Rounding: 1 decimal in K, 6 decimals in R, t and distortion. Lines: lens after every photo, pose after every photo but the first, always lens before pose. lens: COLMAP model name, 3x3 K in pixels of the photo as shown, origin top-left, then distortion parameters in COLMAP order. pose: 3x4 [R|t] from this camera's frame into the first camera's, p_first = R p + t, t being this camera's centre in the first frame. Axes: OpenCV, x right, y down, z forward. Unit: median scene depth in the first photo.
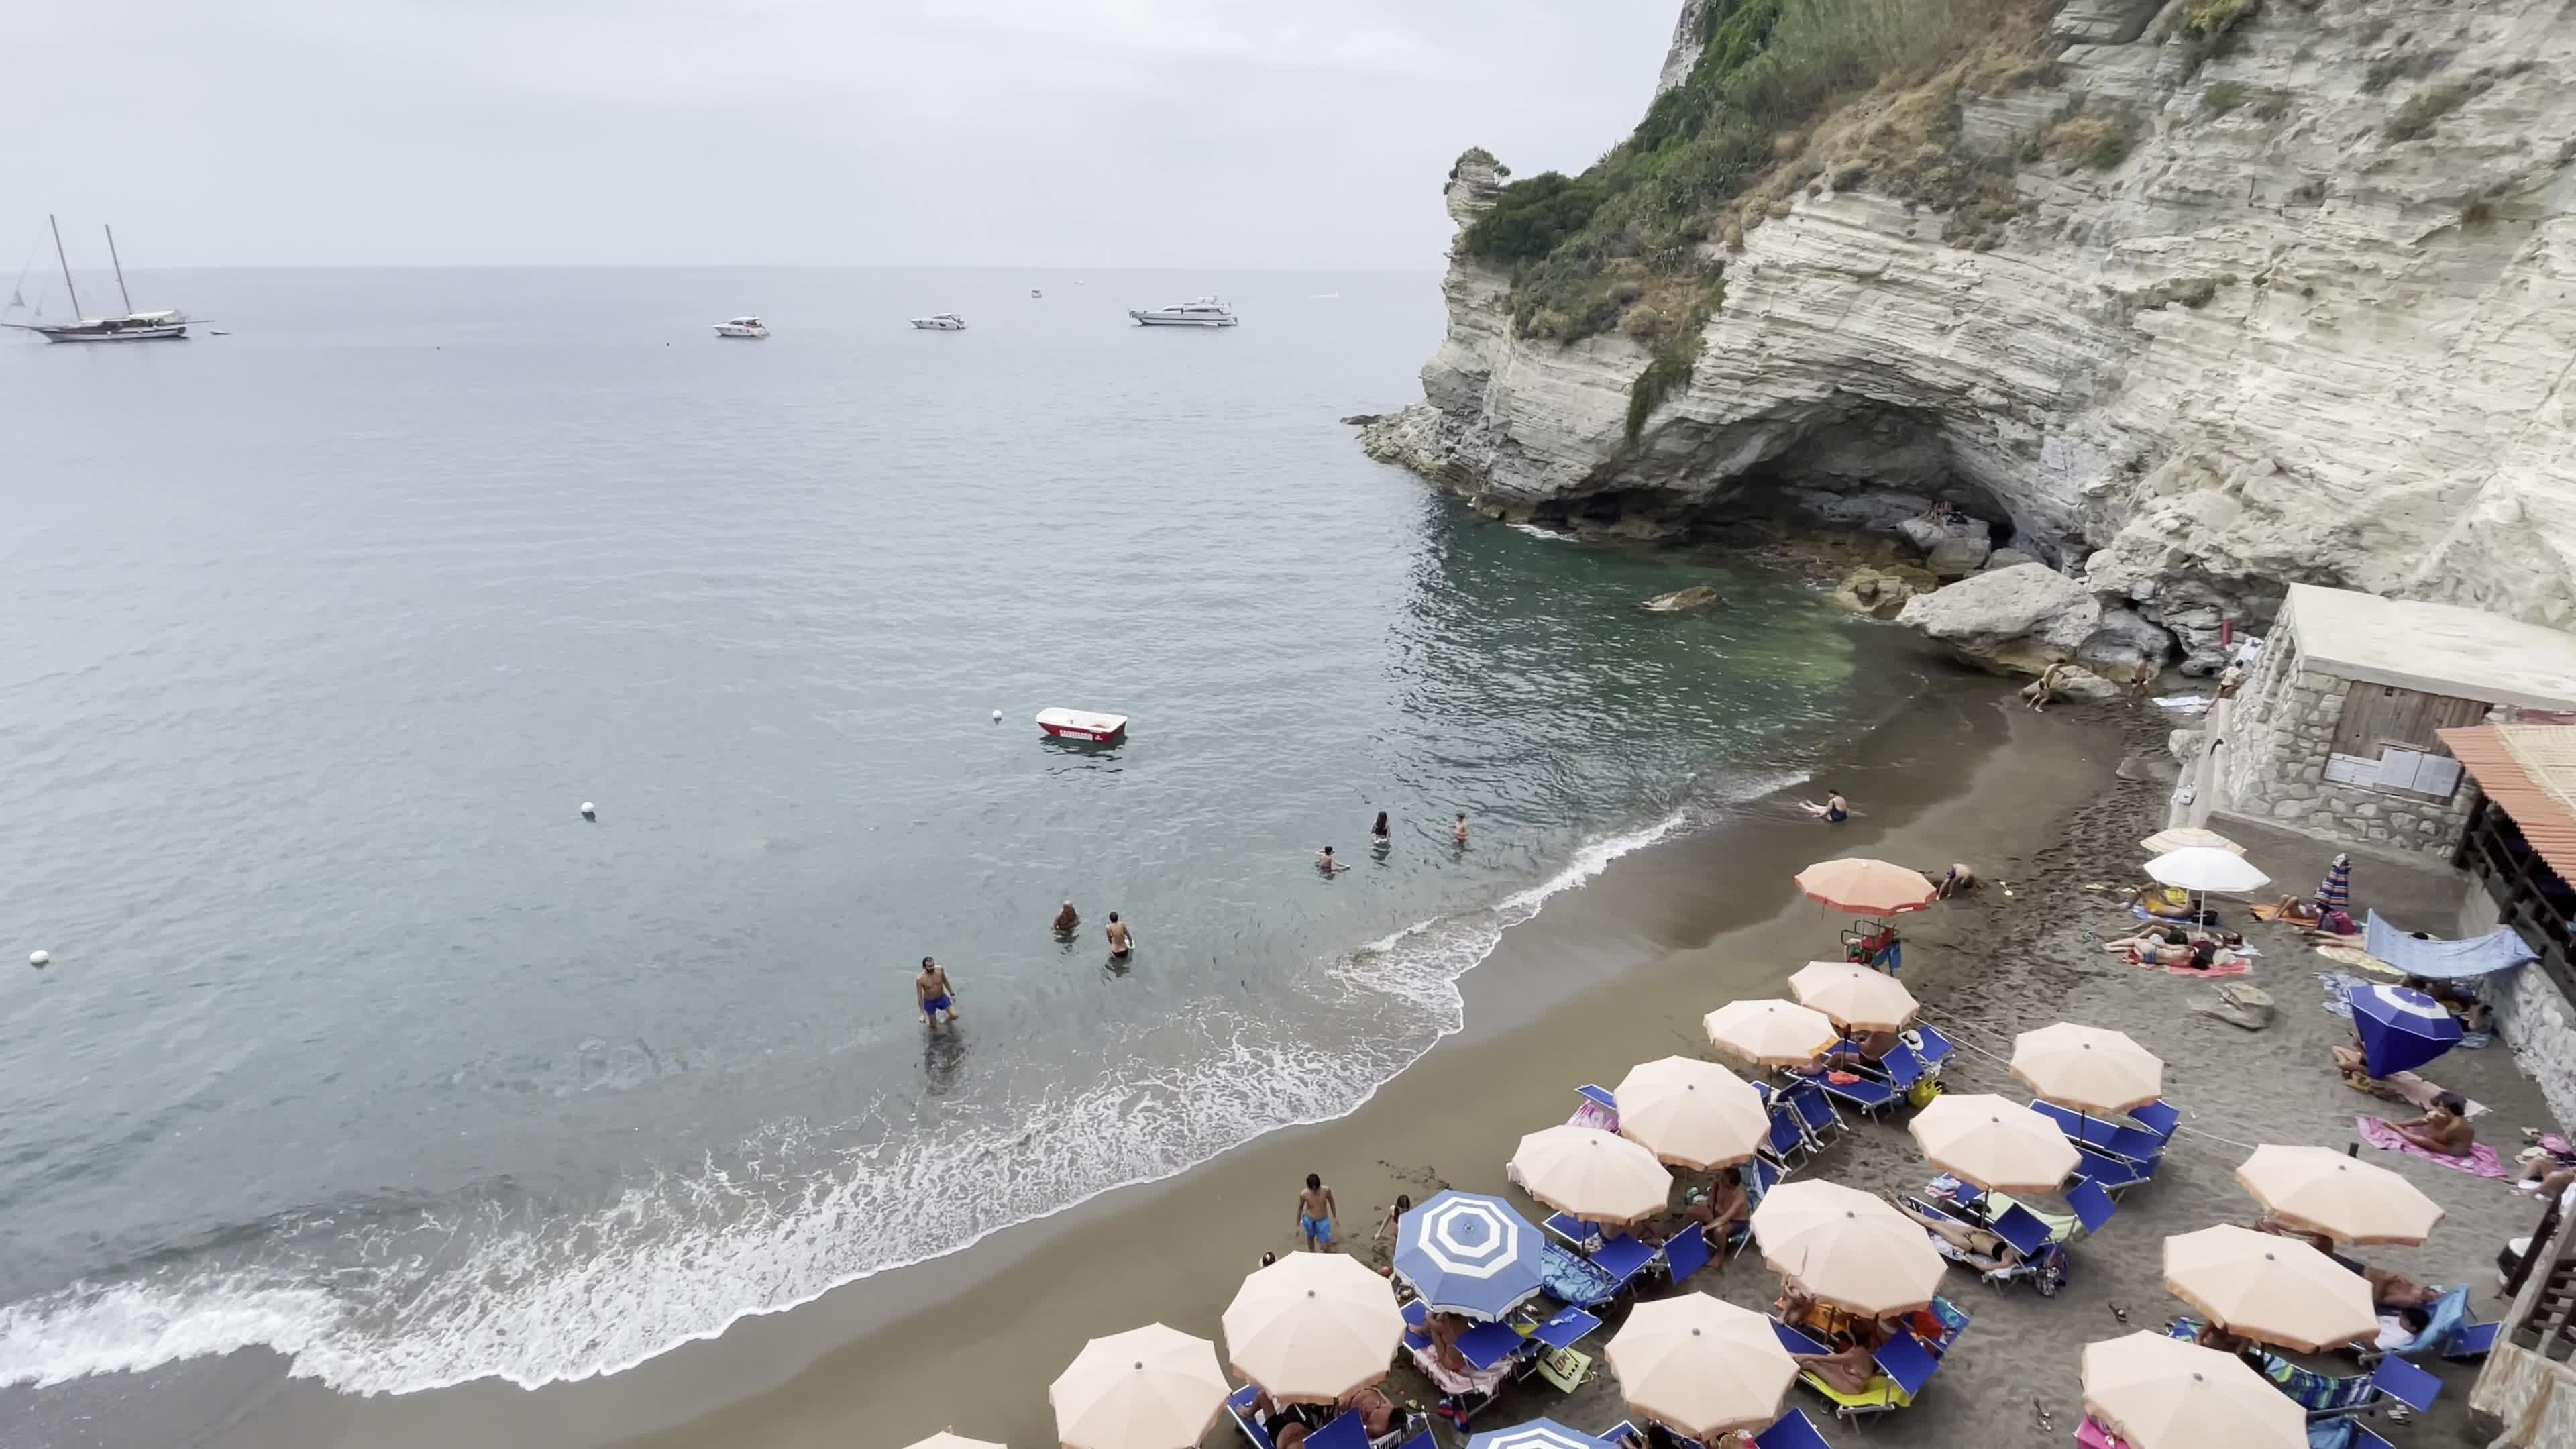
lens RADIAL K [[1207.5, 0, 1265.0], [0, 1207.5, 722.1], [0, 0, 1]] dist [0.042673, -0.023225]
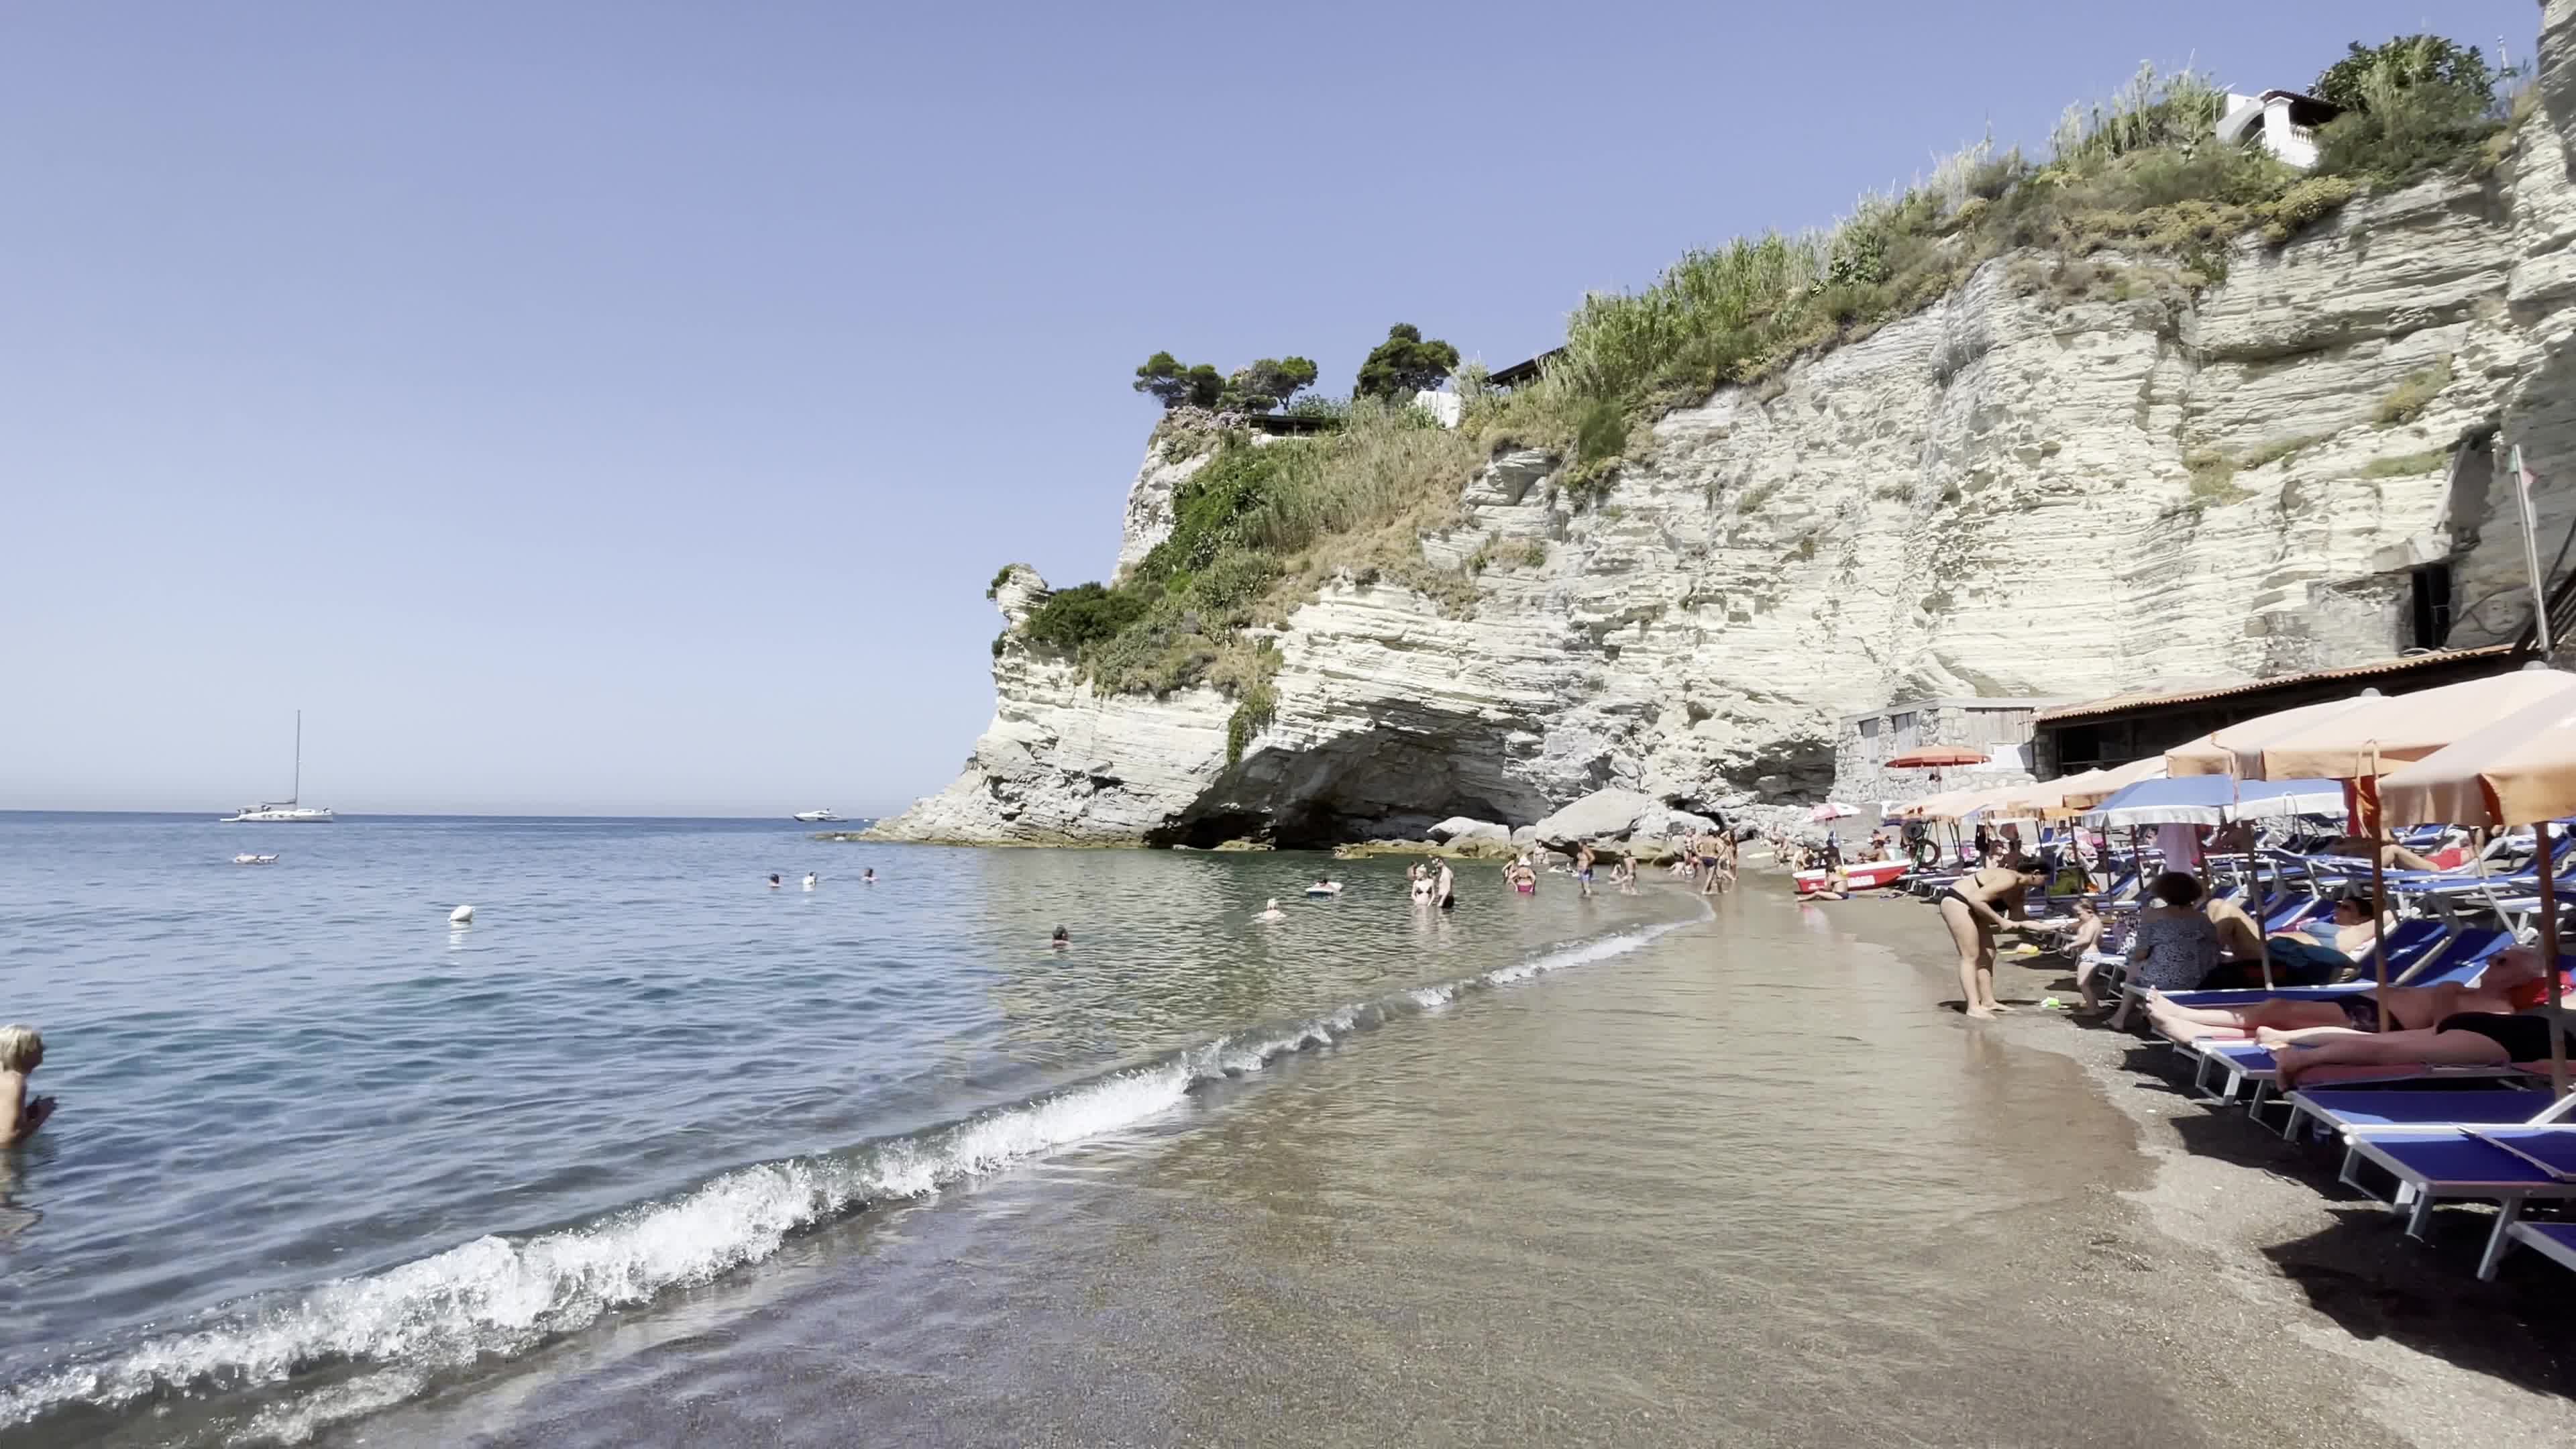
lens RADIAL K [[1207.5, 0, 1253.0], [0, 1207.5, 703.4], [0, 0, 1]] dist [0.042673, -0.023225]
pose [[0.825415, 0.062030, 0.561108, -0.377180], [0.197311, 0.899557, -0.389699, 0.188174], [-0.528921, 0.432376, 0.730269, 0.139250]]
